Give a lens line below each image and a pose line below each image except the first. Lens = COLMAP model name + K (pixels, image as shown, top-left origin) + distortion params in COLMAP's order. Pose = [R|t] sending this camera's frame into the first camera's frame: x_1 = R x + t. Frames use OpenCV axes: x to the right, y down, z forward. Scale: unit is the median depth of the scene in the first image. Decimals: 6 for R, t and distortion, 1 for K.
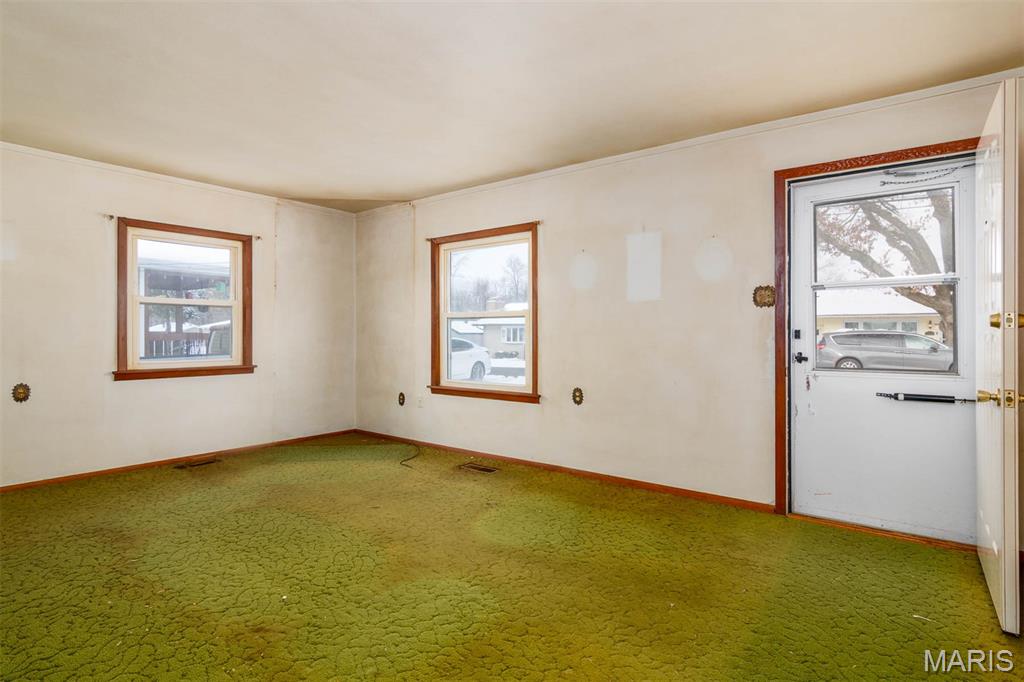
lens RADIAL K [[527.3, 0, 512.2], [0, 527.3, 332.2], [0, 0, 1]] dist [0.005416, 0.000277]
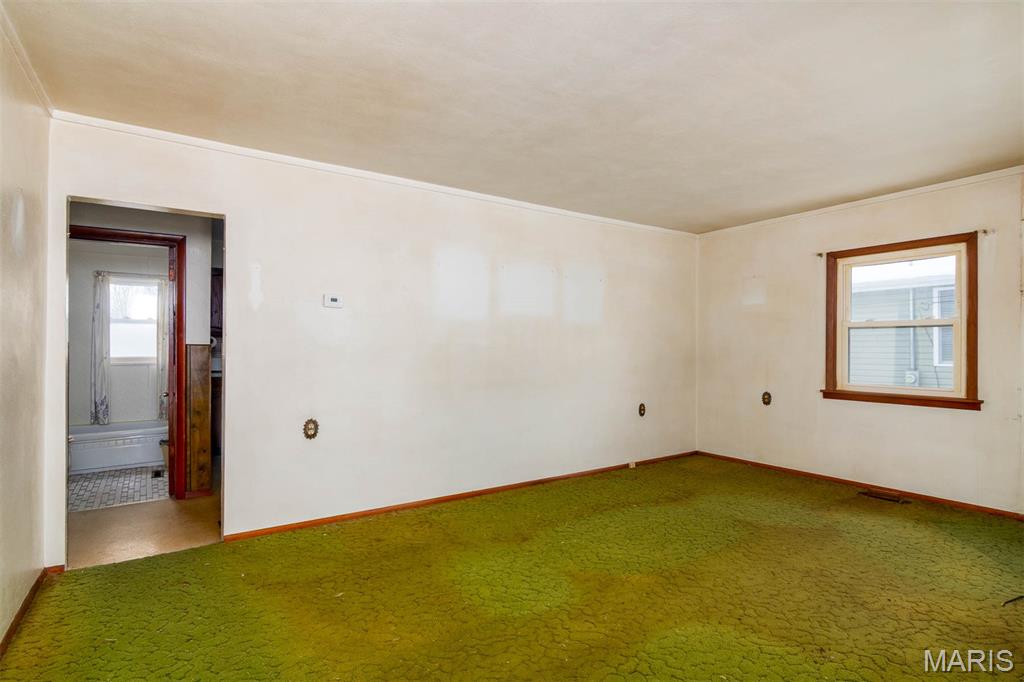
lens RADIAL K [[527.3, 0, 511.5], [0, 527.3, 350.3], [0, 0, 1]] dist [0.005416, 0.000277]
pose [[-0.303252, 0.004572, -0.952900, 0.539345], [0.001778, 0.999989, 0.004233, -0.016663], [0.952909, -0.000410, -0.303257, 0.713549]]
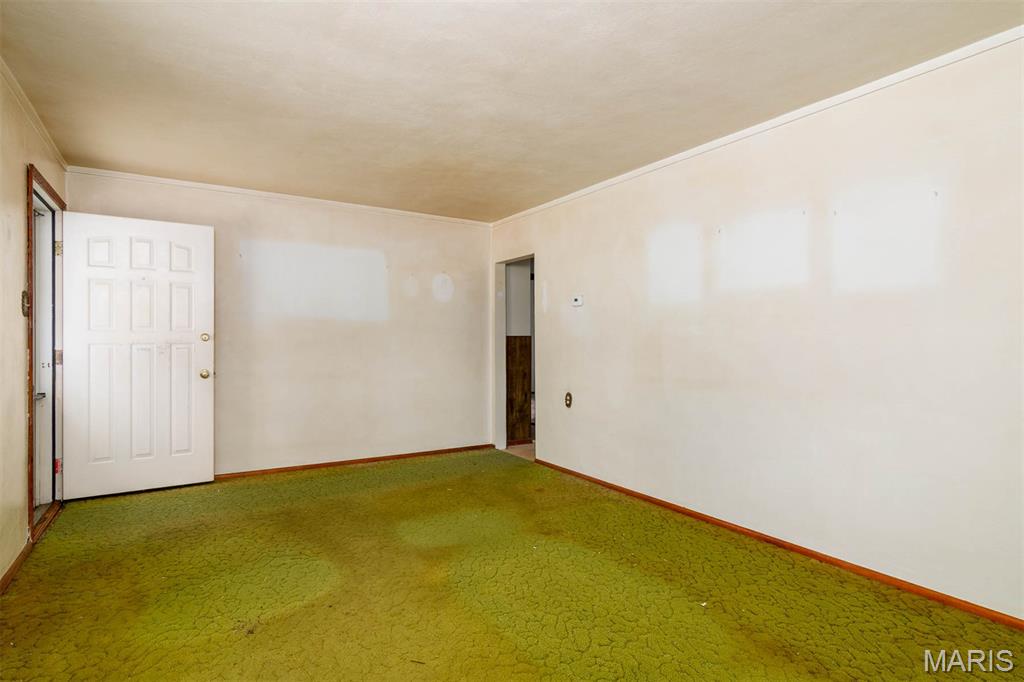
lens RADIAL K [[527.3, 0, 515.3], [0, 527.3, 339.2], [0, 0, 1]] dist [0.005416, 0.000277]
pose [[-0.941361, 0.003867, 0.337379, -0.453534], [0.004415, 0.999990, 0.000857, -0.017903], [-0.337373, 0.002296, -0.941368, 1.247406]]
